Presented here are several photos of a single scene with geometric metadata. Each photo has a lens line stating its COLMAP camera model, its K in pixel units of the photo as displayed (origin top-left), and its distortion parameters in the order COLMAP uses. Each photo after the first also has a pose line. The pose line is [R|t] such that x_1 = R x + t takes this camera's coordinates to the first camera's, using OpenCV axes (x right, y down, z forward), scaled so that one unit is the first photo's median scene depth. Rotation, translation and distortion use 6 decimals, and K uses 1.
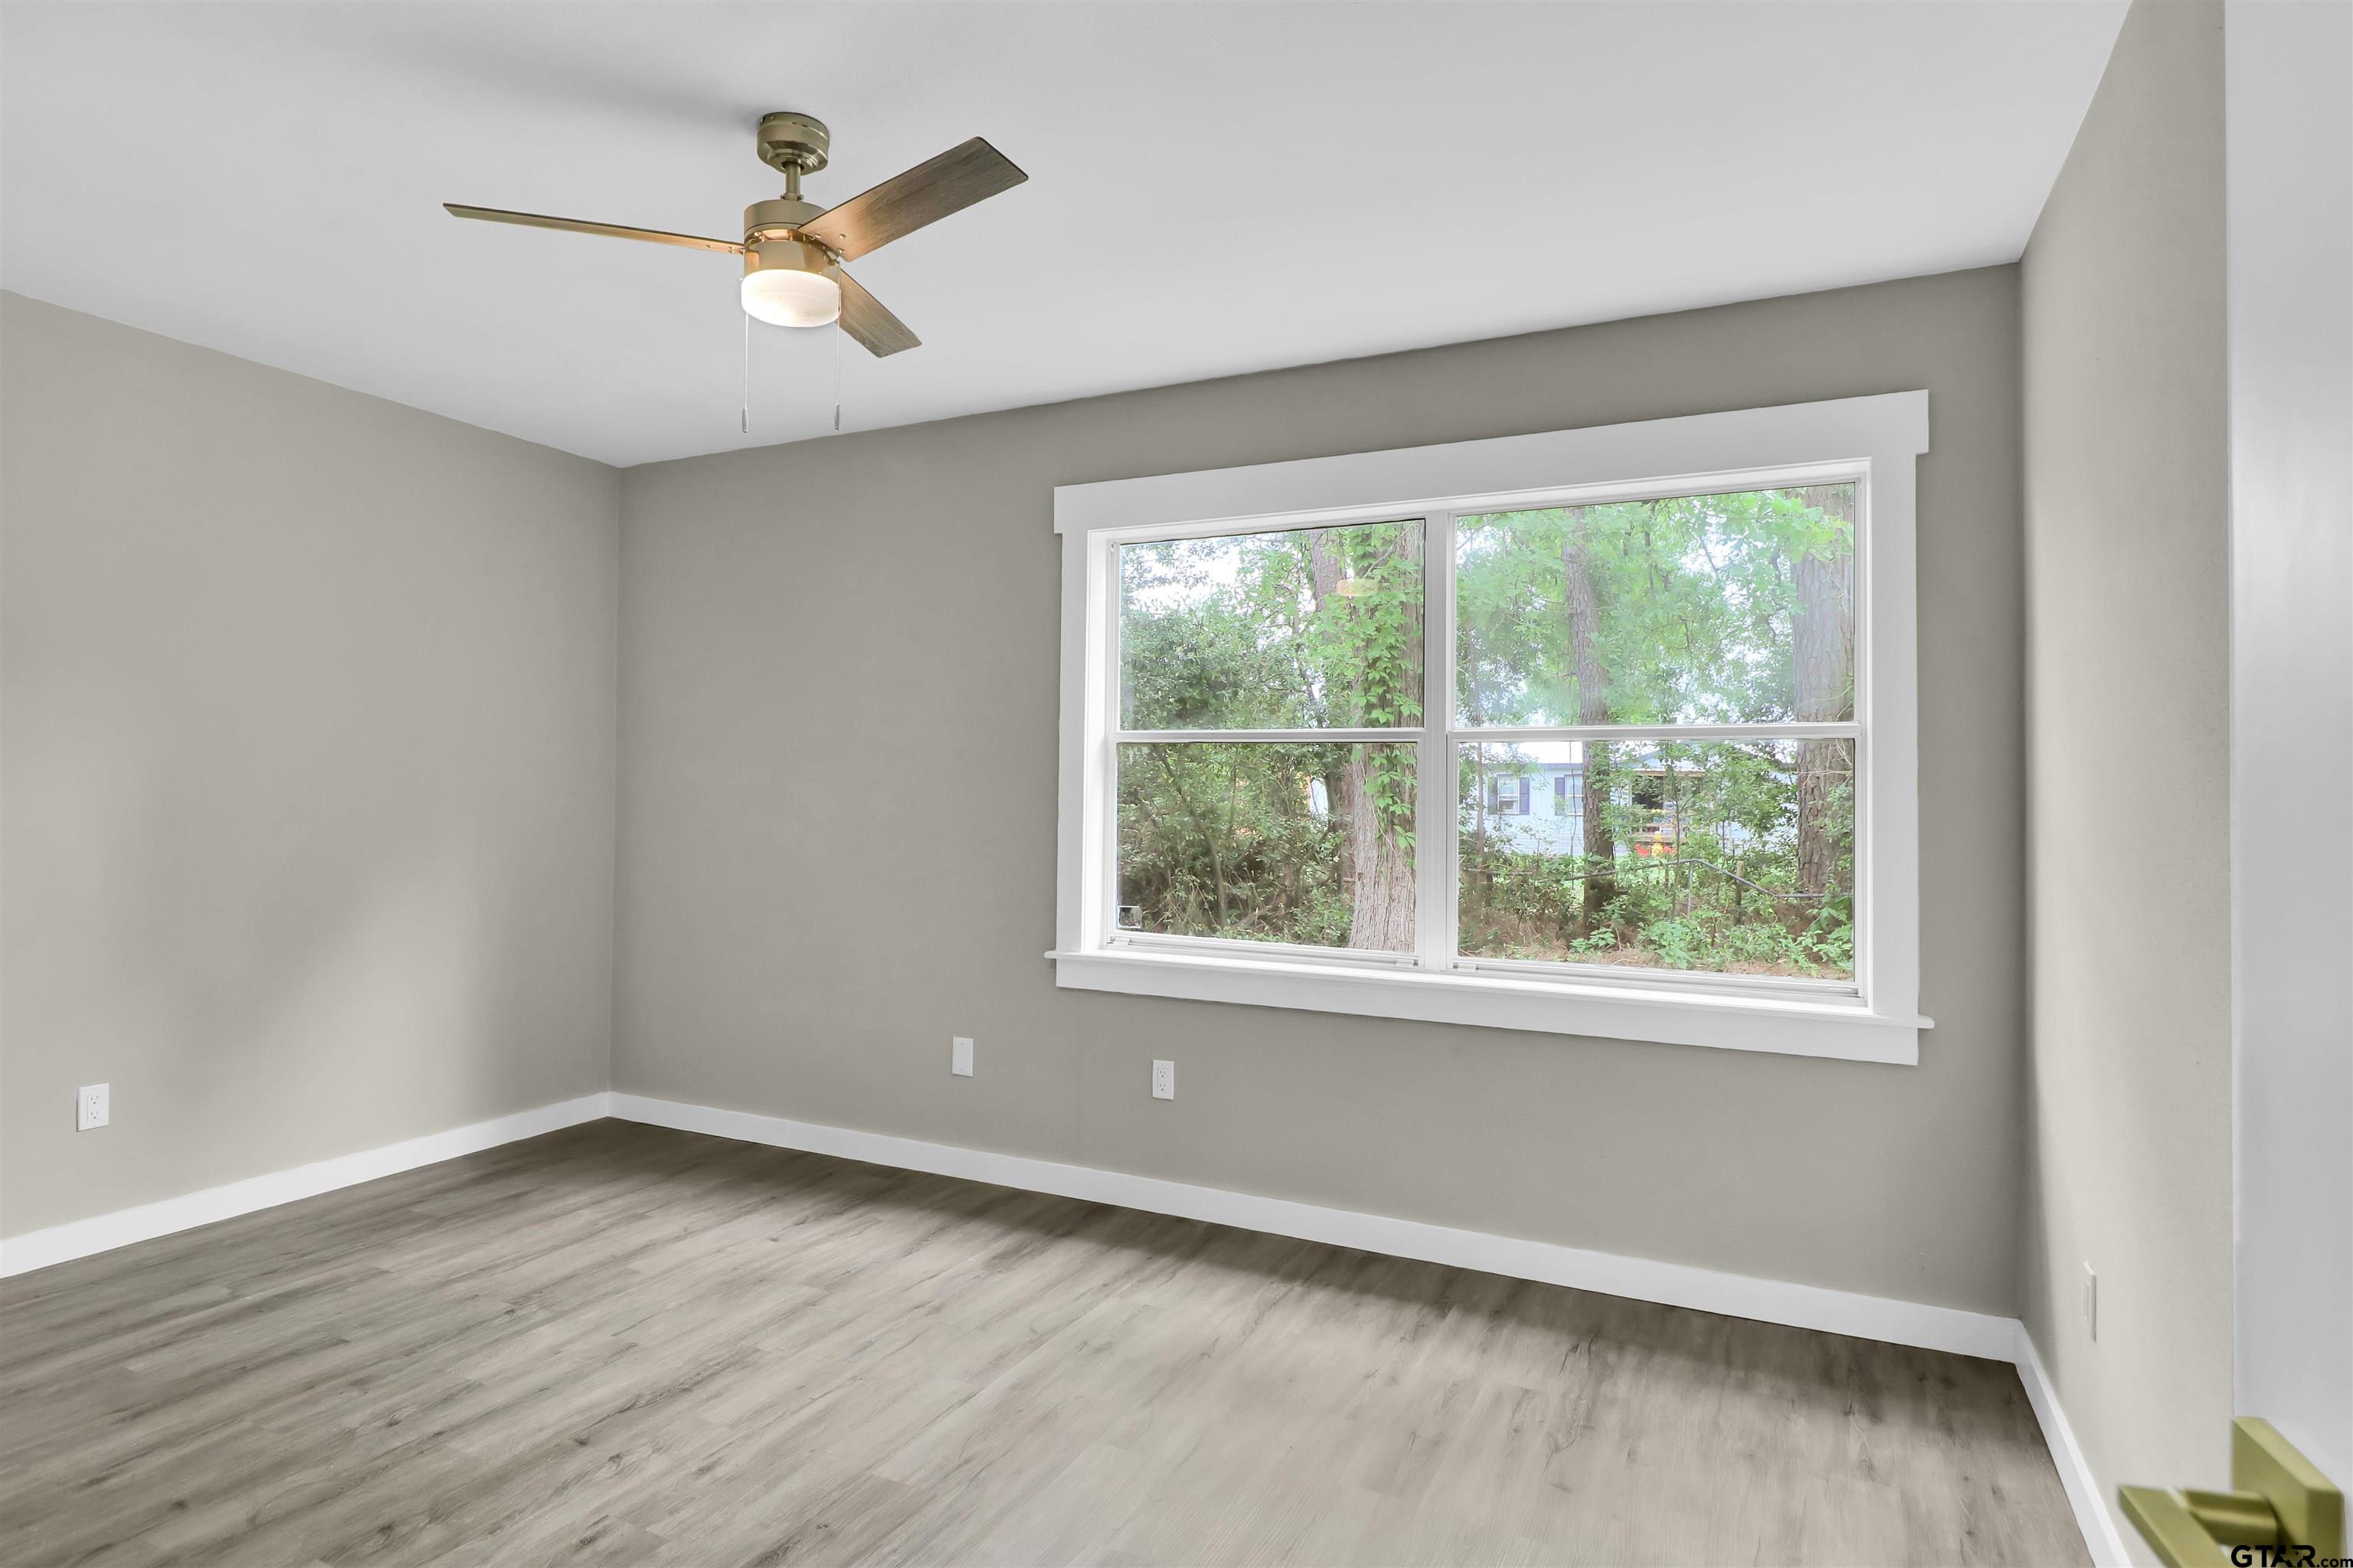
lens RADIAL K [[1265.2, 0, 1169.4], [0, 1265.2, 783.3], [0, 0, 1]] dist [0.007262, -0.010945]
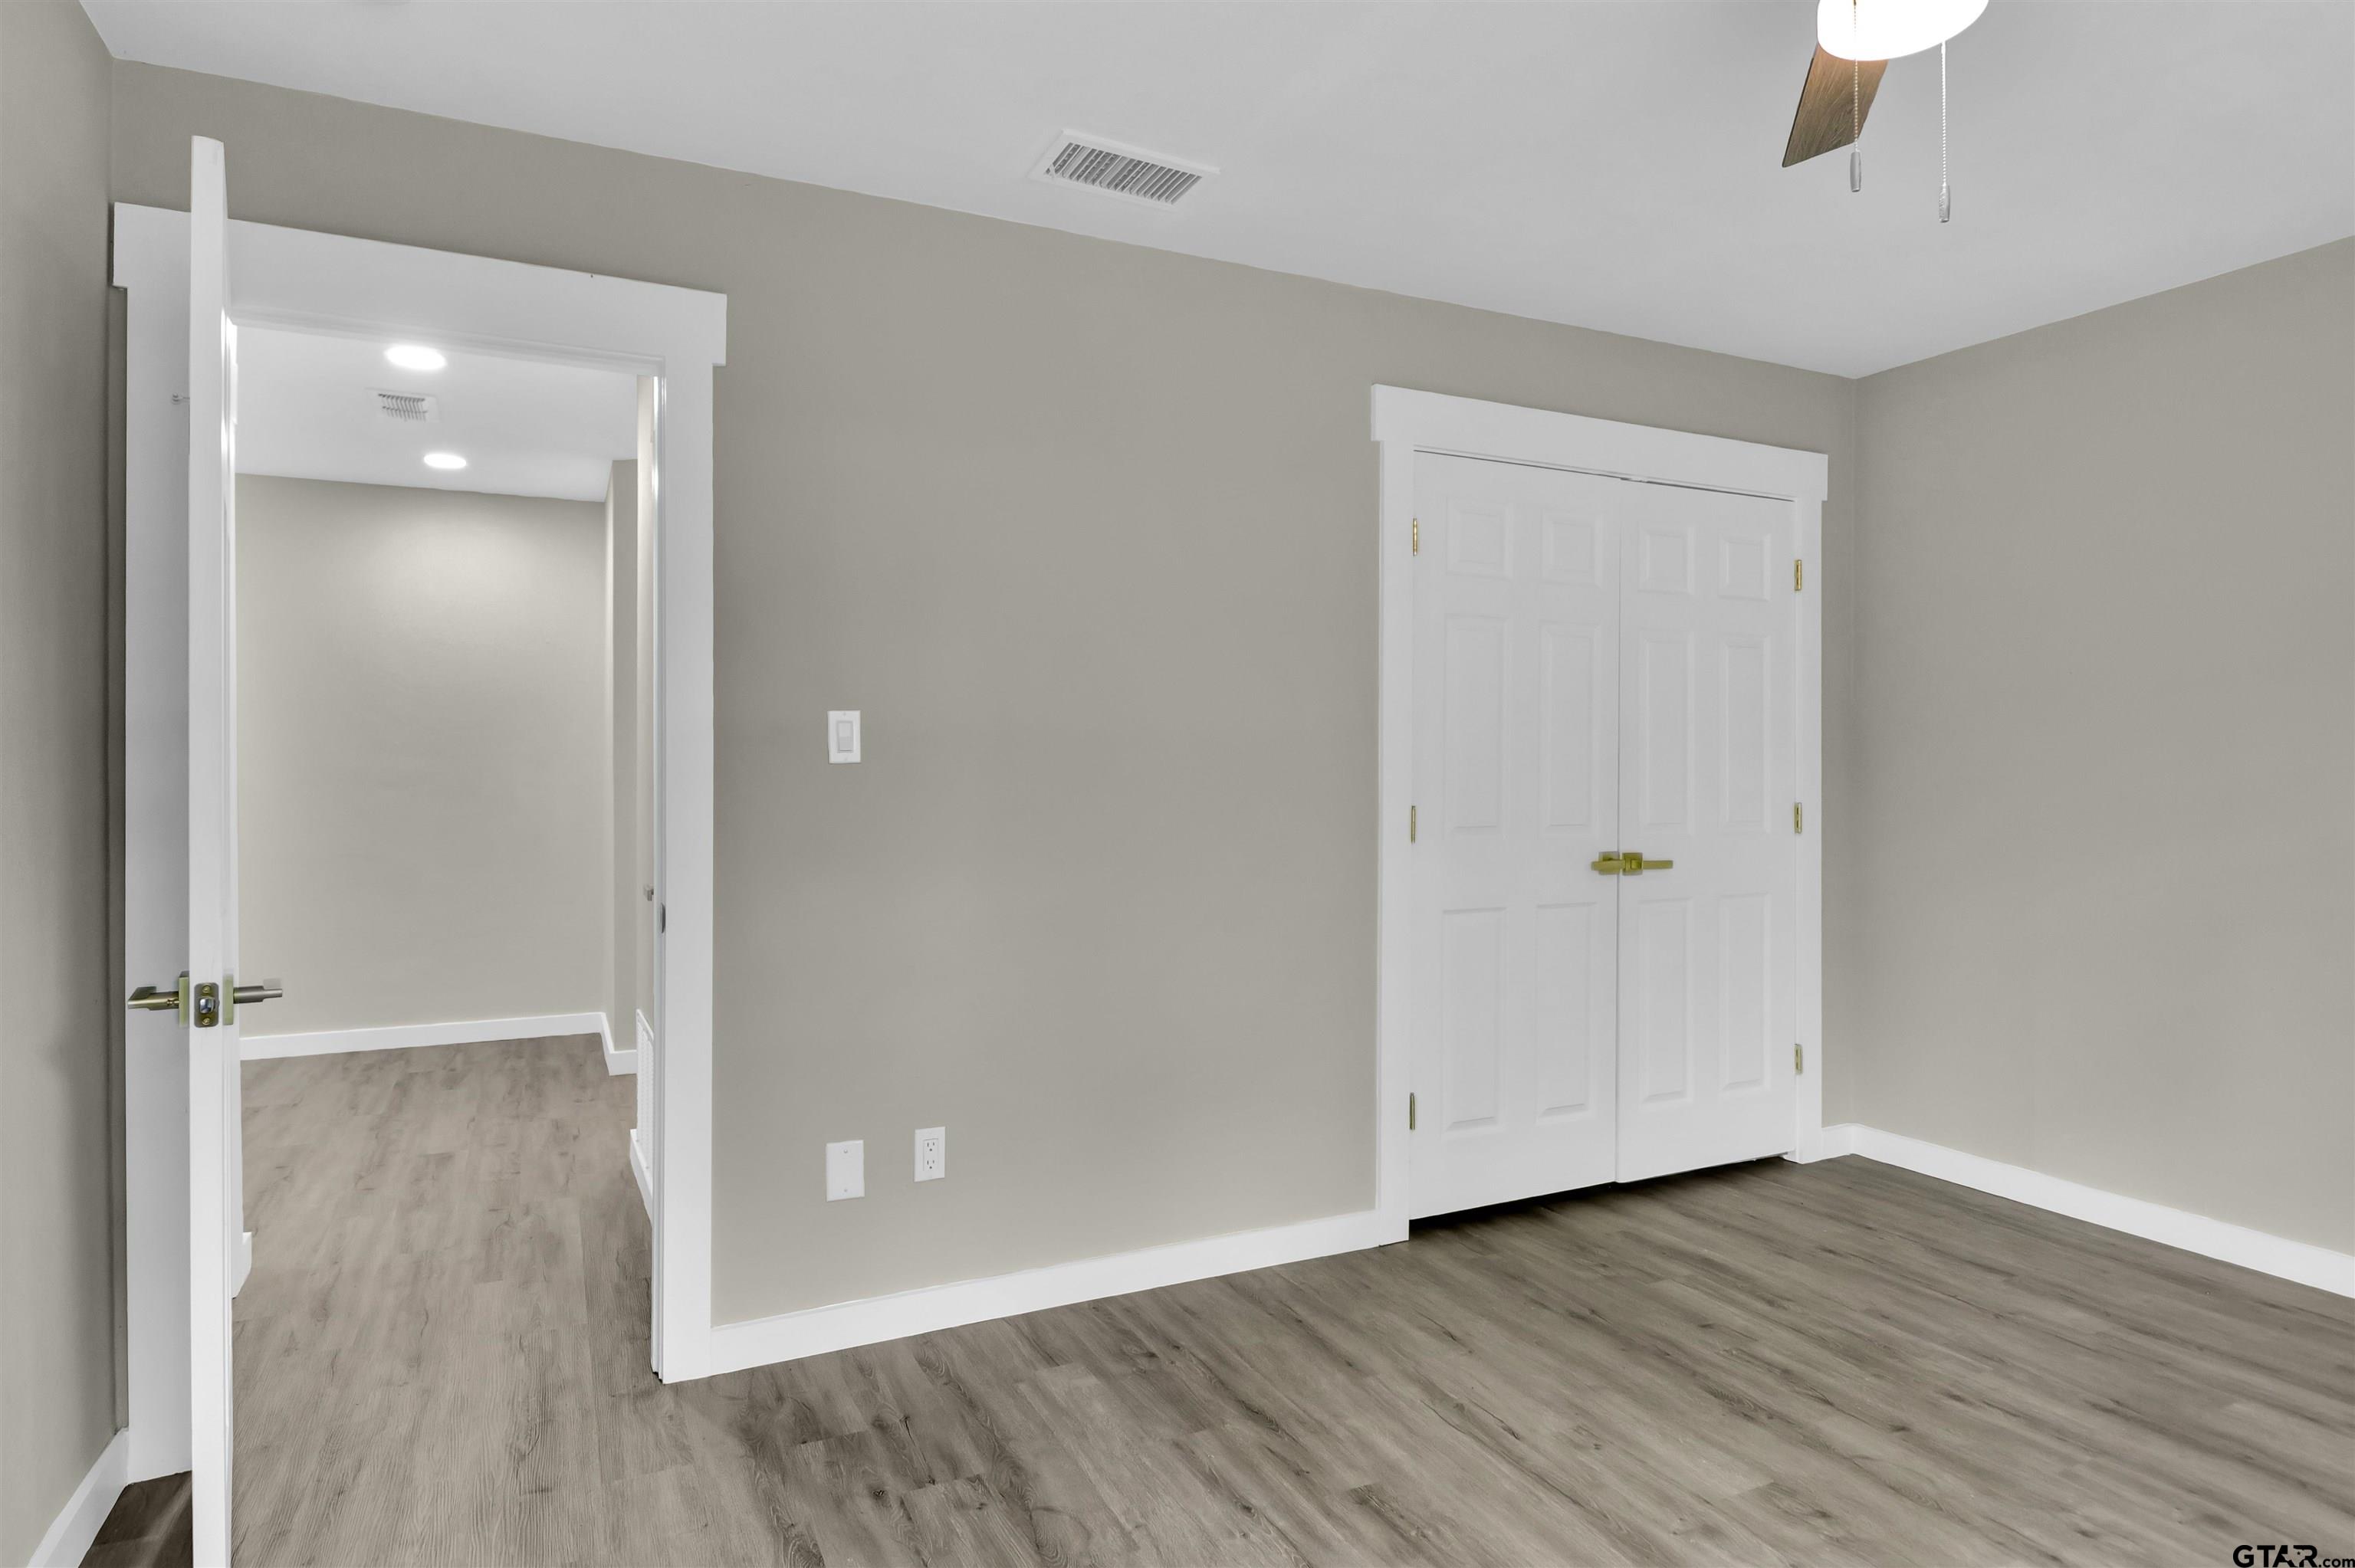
lens RADIAL K [[1266.1, 0, 1168.0], [0, 1266.1, 783.7], [0, 0, 1]] dist [0.007262, -0.010945]
pose [[-0.618216, -0.008689, -0.785960, 0.412166], [-0.005765, 0.999962, -0.006520, 0.027224], [0.785987, 0.000500, -0.618243, 1.054404]]
